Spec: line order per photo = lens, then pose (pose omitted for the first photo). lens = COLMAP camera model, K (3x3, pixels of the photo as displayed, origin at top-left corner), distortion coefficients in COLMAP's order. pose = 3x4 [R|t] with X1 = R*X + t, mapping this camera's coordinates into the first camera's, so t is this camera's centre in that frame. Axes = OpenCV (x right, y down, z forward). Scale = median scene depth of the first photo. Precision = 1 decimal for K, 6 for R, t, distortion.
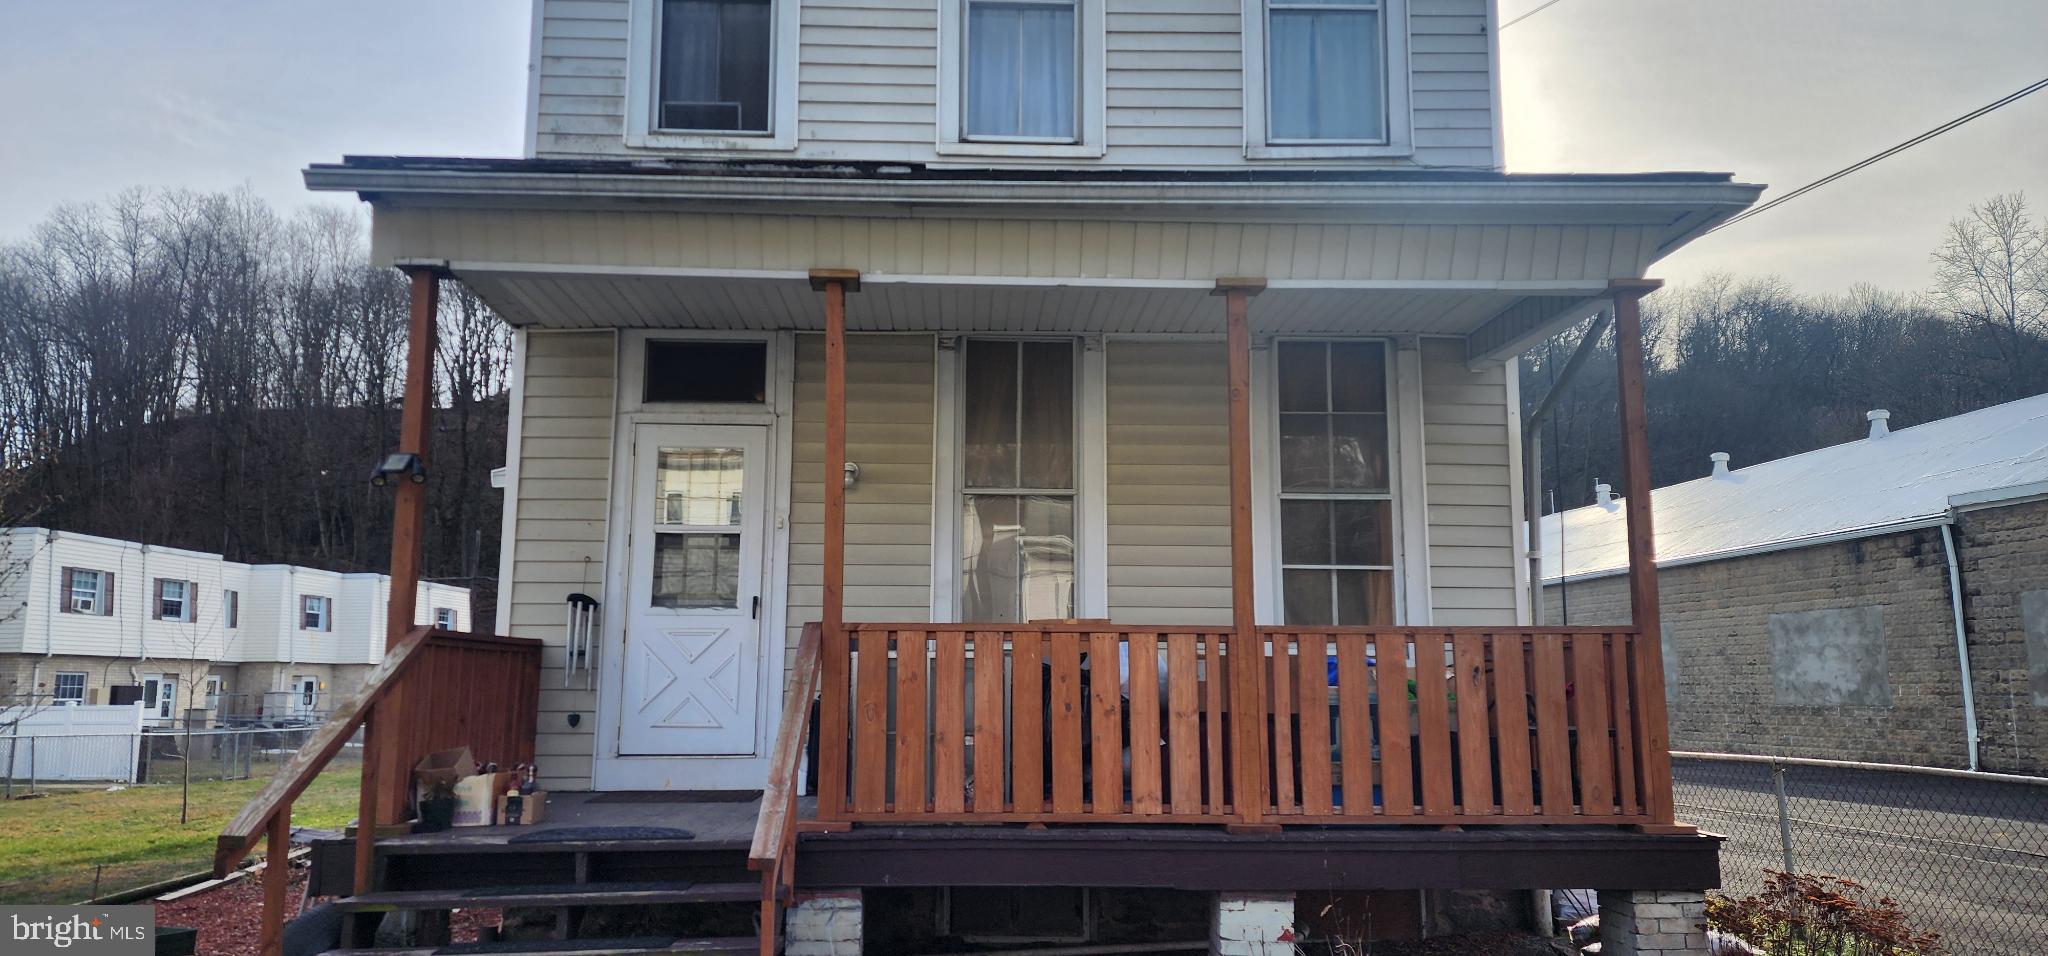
lens RADIAL K [[1336.9, 0, 1024.0], [0, 1336.9, 478.0], [0, 0, 1]] dist [0.081696, -0.074378]
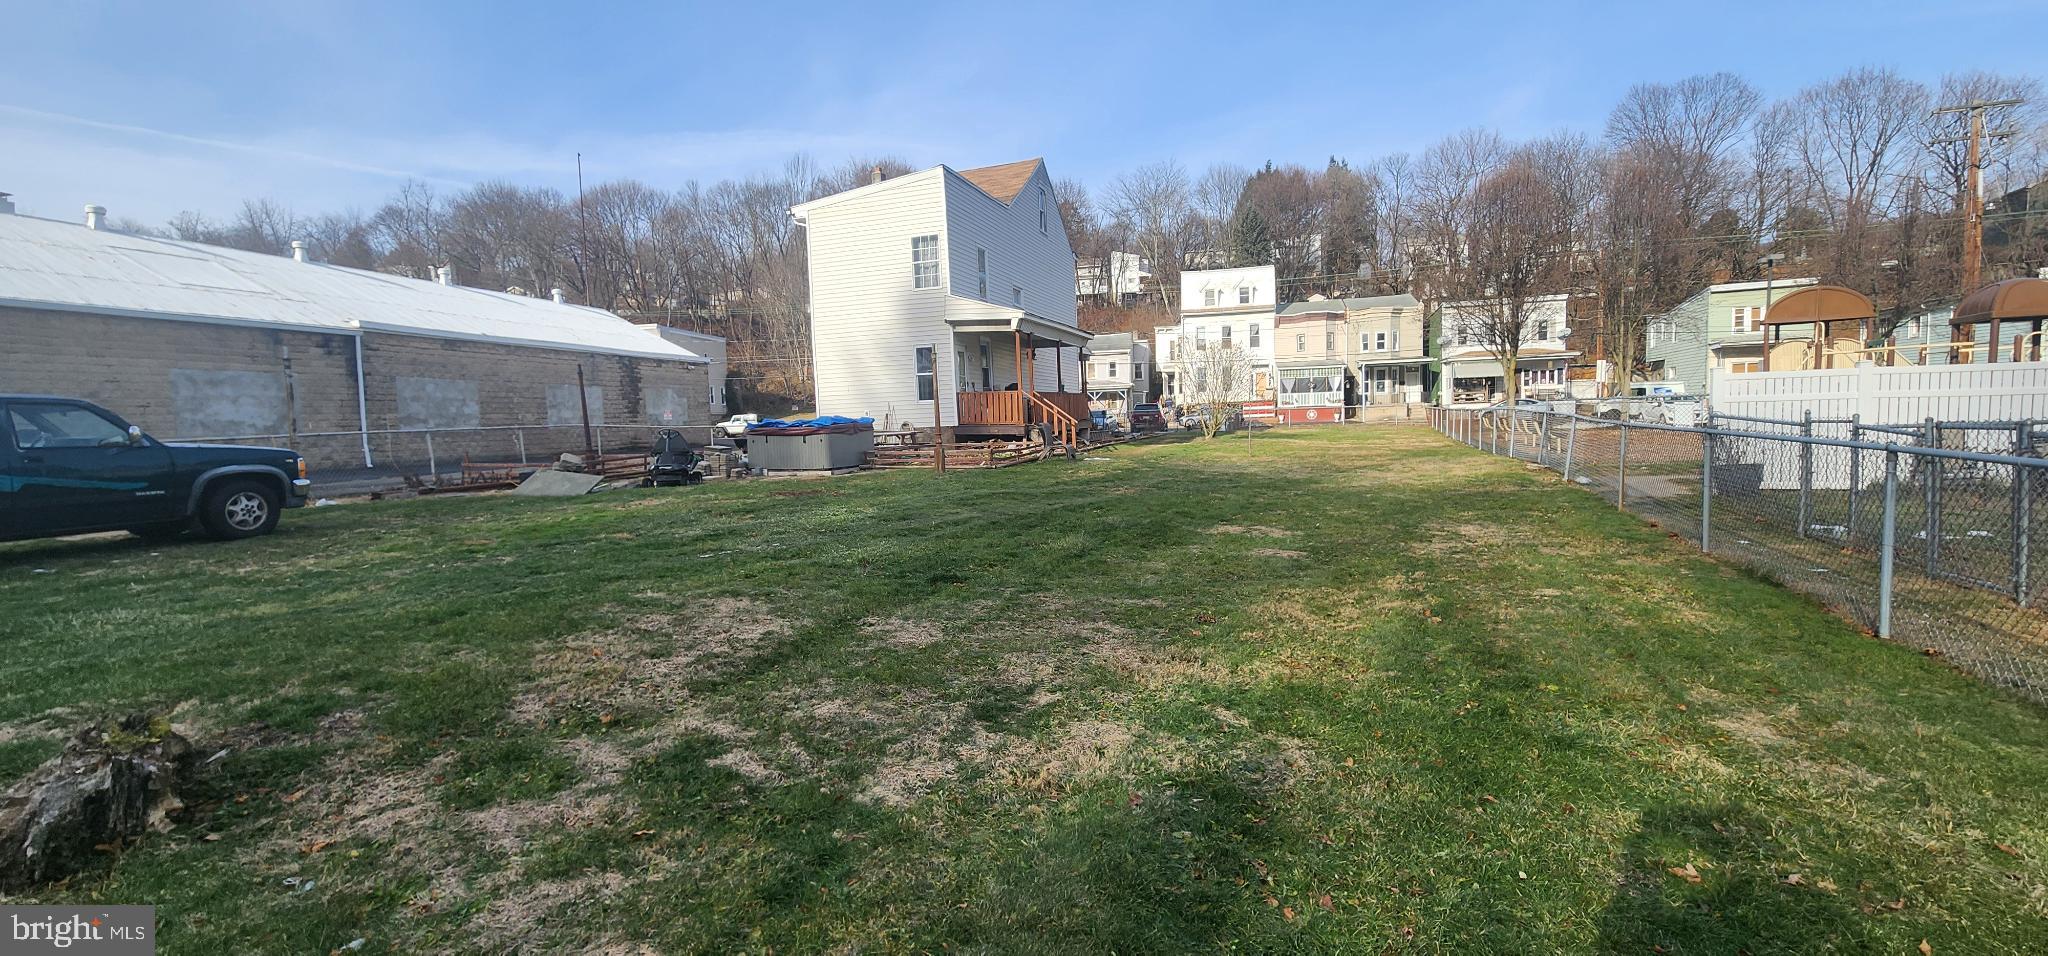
lens RADIAL K [[854.9, 0, 1024.0], [0, 854.9, 478.0], [0, 0, 1]] dist [-0.000784, 0.000343]
pose [[-0.936669, 0.006254, 0.350161, -1.623130], [-0.022501, 0.996700, -0.077992, 0.839156], [-0.349494, -0.080931, -0.933437, 4.957748]]
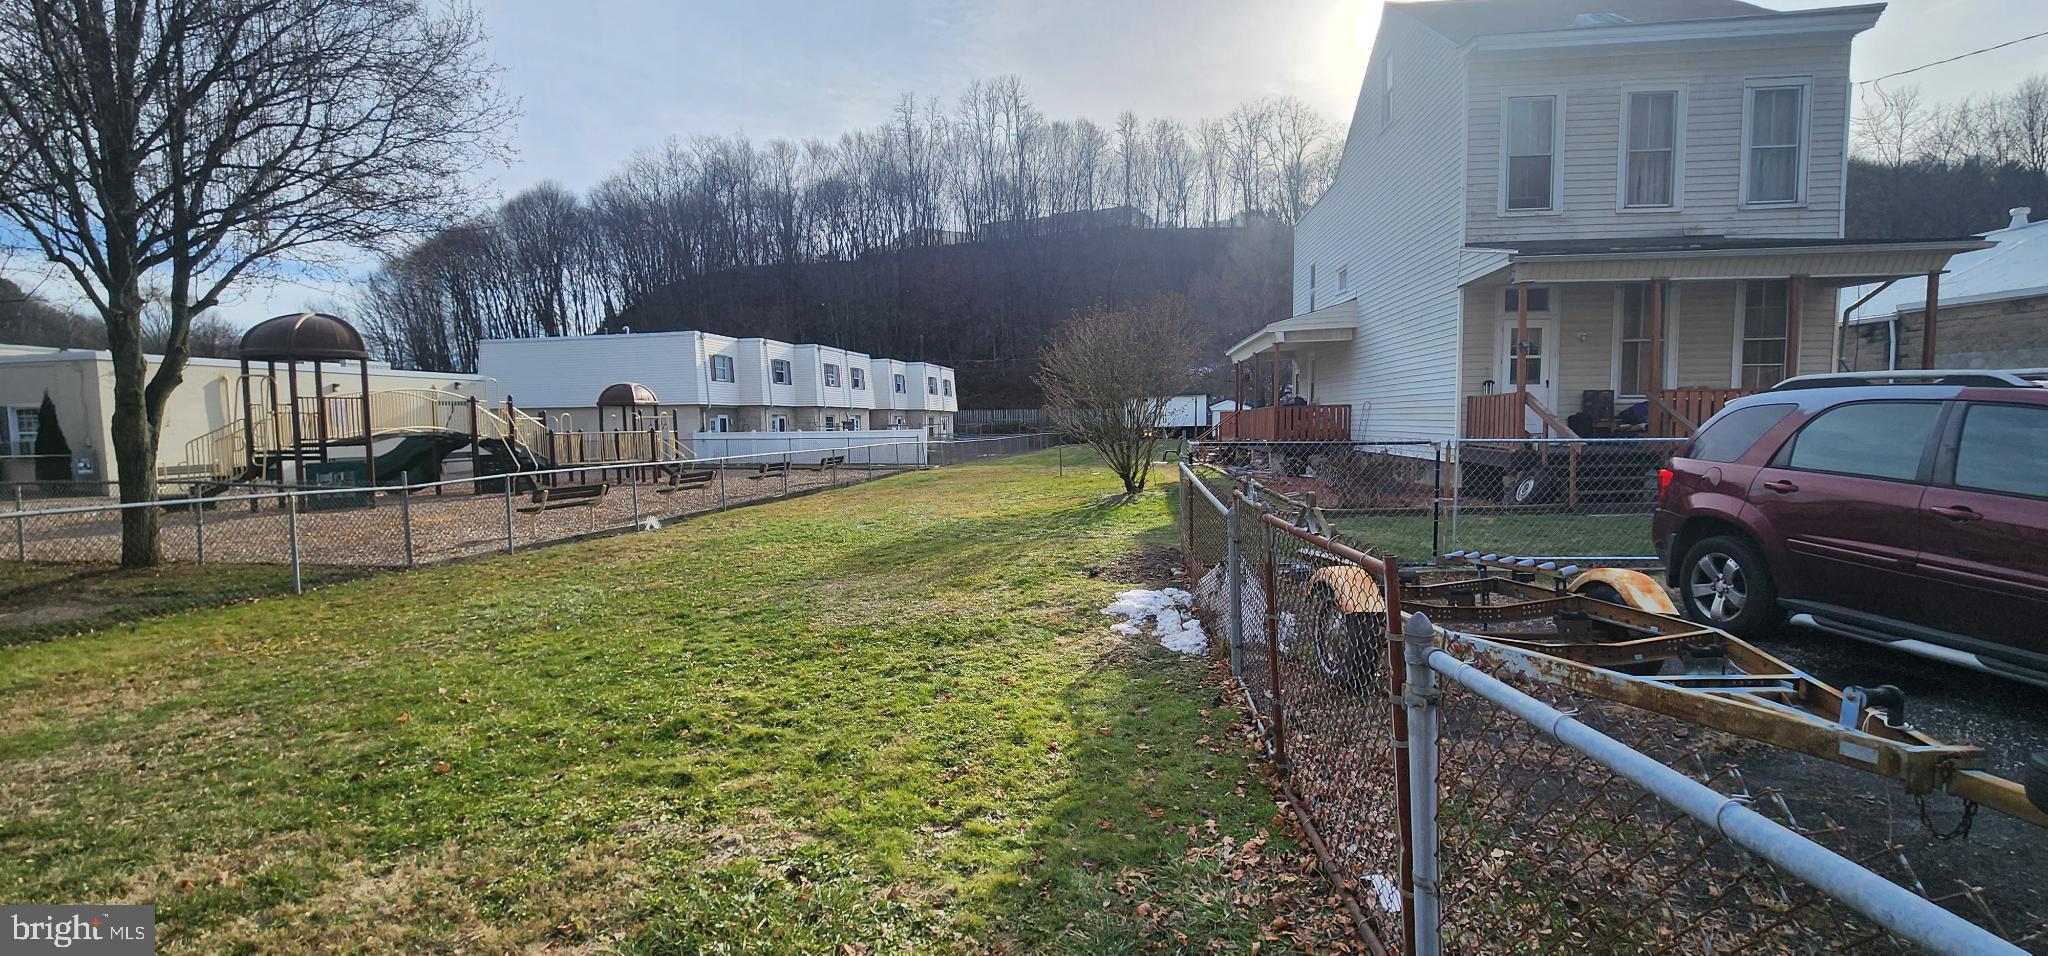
lens RADIAL K [[854.9, 0, 1024.0], [0, 854.9, 478.0], [0, 0, 1]] dist [-0.000784, 0.000343]
pose [[0.993039, -0.008356, -0.117491, -1.106426], [0.033892, 0.975567, 0.217070, -0.143982], [0.112807, -0.219541, 0.969059, -0.962658]]
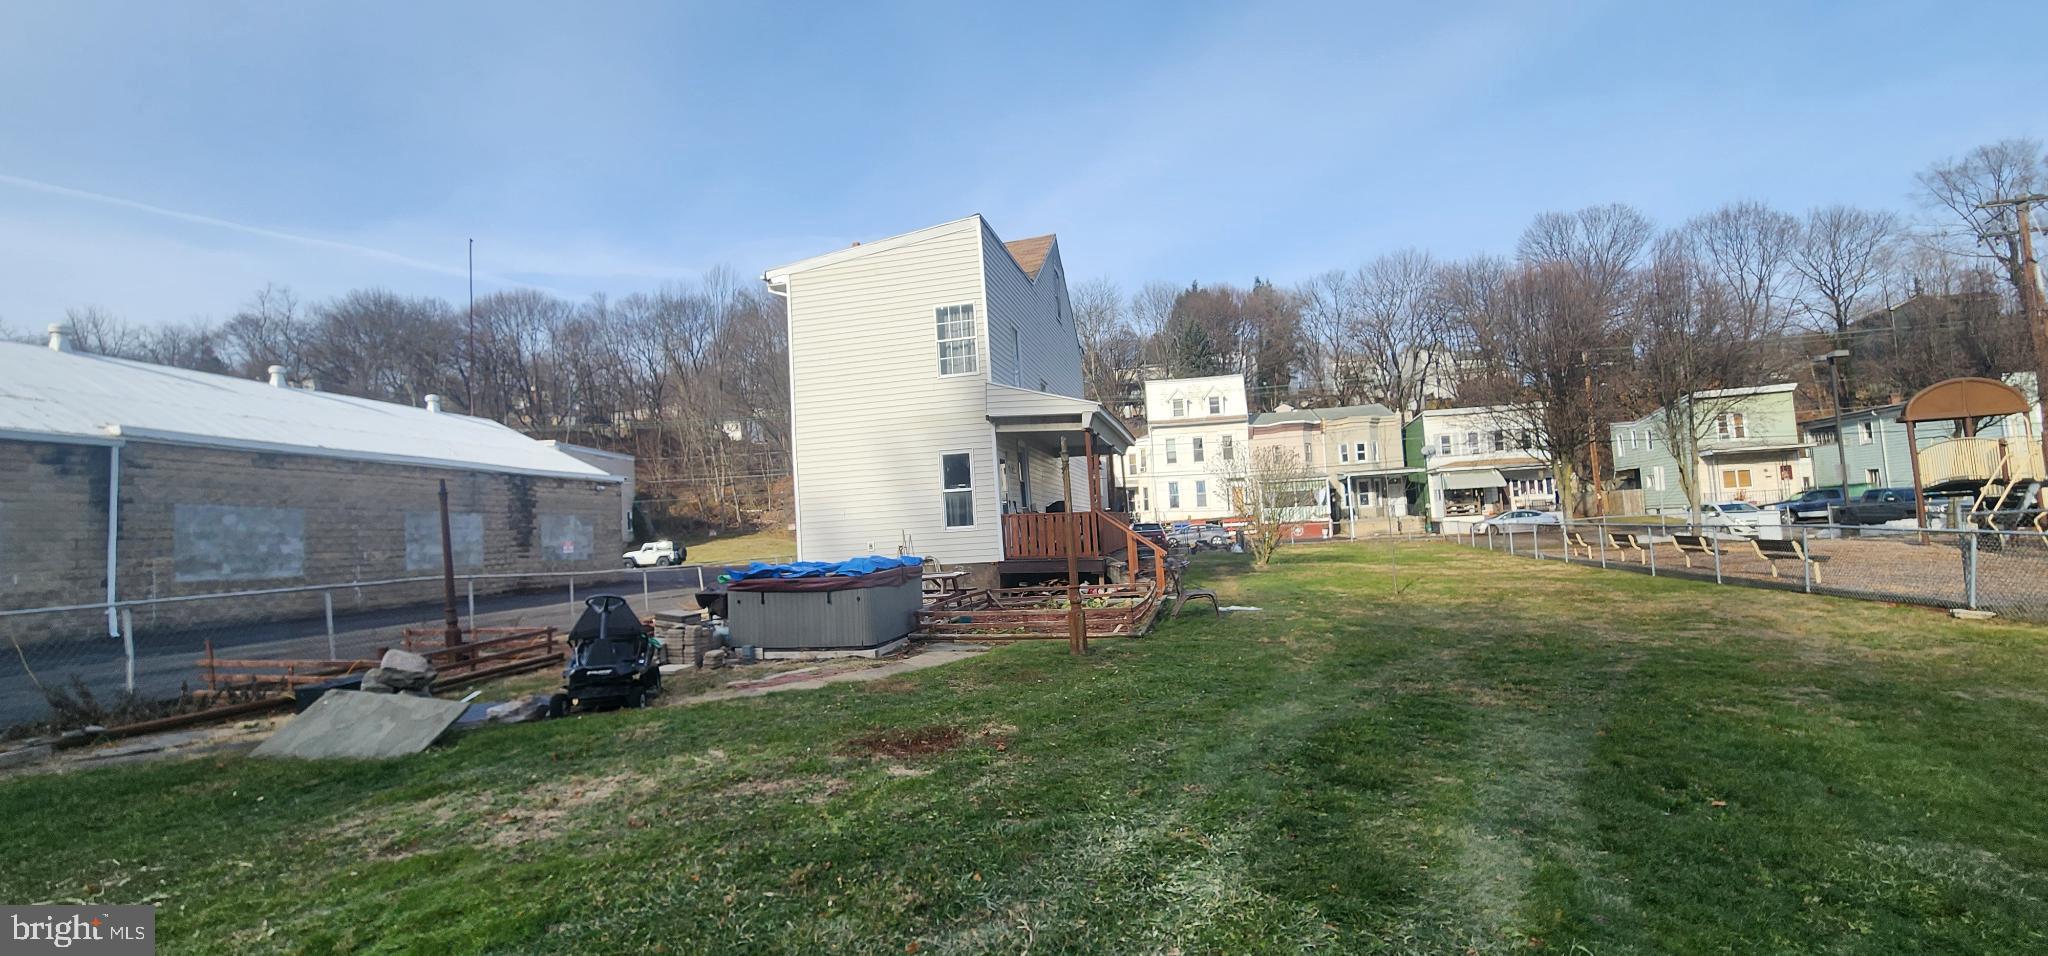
lens RADIAL K [[854.9, 0, 1024.0], [0, 854.9, 478.0], [0, 0, 1]] dist [-0.000784, 0.000343]
pose [[-0.967426, 0.065064, 0.244650, -0.999644], [0.011461, 0.976674, -0.214420, 0.698298], [-0.252895, -0.204631, -0.945606, 4.373401]]
